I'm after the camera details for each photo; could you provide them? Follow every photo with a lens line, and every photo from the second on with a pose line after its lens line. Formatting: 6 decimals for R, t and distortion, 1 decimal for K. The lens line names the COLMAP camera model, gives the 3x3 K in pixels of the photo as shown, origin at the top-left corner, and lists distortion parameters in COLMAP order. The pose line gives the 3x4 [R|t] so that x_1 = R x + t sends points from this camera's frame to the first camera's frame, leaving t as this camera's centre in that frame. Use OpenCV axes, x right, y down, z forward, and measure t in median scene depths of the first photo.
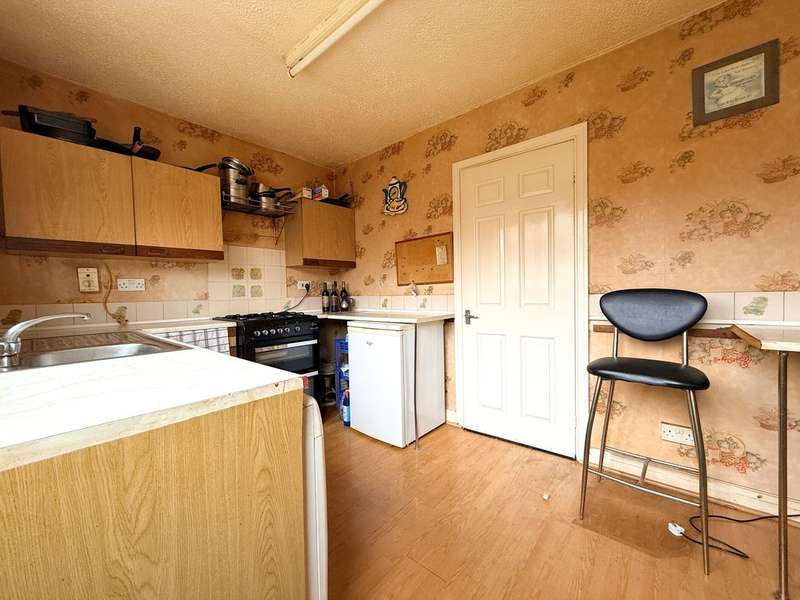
lens RADIAL K [[321.4, 0, 396.1], [0, 321.4, 299.2], [0, 0, 1]] dist [0.010887, 0.000066]
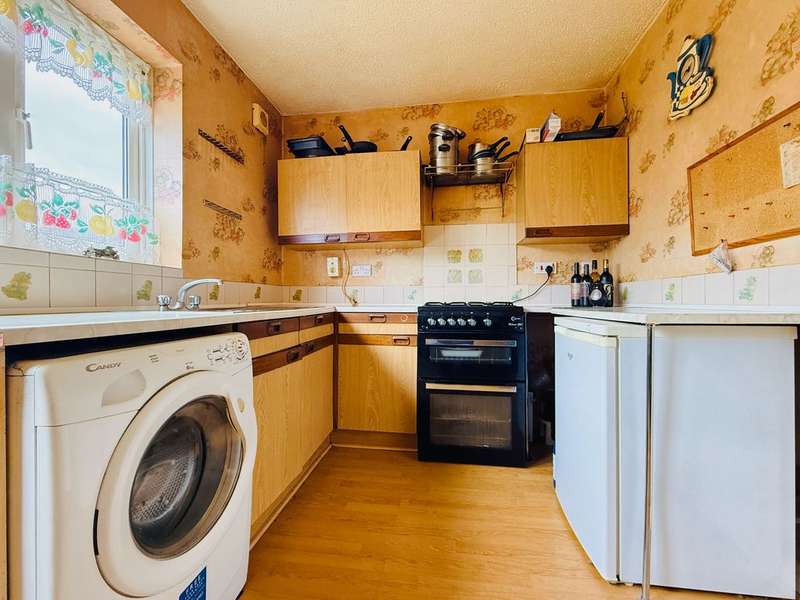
lens RADIAL K [[348.9, 0, 399.7], [0, 348.9, 301.1], [0, 0, 1]] dist [-0.002993, 0.000839]
pose [[0.549579, 0.020923, -0.835180, 0.213766], [-0.027426, 0.999599, 0.006995, 0.038105], [0.834992, 0.019061, 0.549932, 0.348861]]
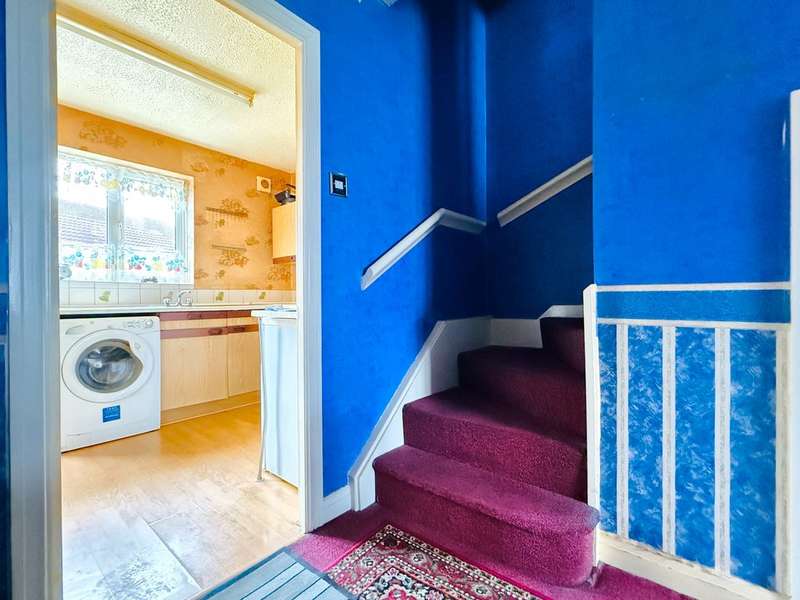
lens RADIAL K [[369.5, 0, 402.4], [0, 369.5, 300.5], [0, 0, 1]] dist [-0.002576, -0.000530]
pose [[0.030939, 0.030050, -0.999069, 0.750426], [-0.019666, 0.999373, 0.029450, -0.000620], [0.999328, 0.018737, 0.031511, 1.026937]]
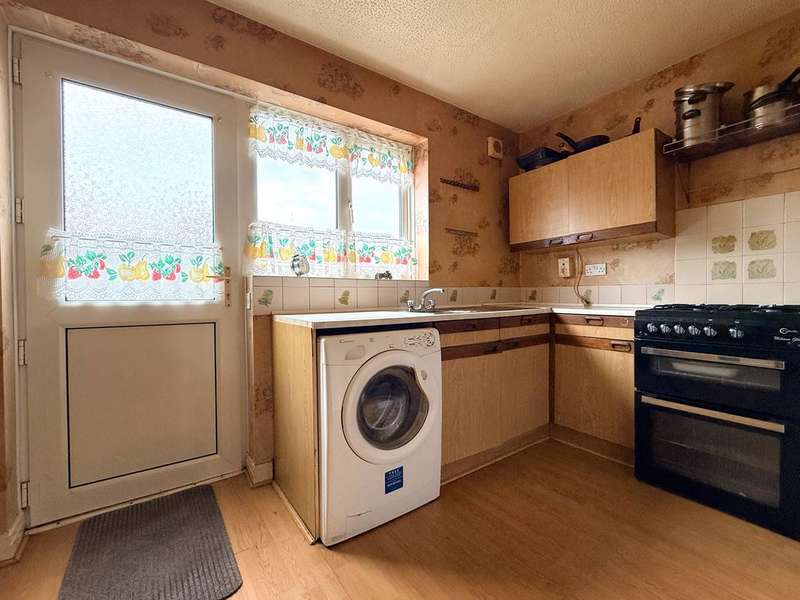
lens RADIAL K [[348.9, 0, 398.1], [0, 348.9, 300.9], [0, 0, 1]] dist [-0.002993, 0.000839]
pose [[-0.236316, 0.038755, -0.970903, 0.370444], [-0.004023, 0.999157, 0.040862, 0.011260], [0.971668, 0.013562, -0.235961, 0.498703]]
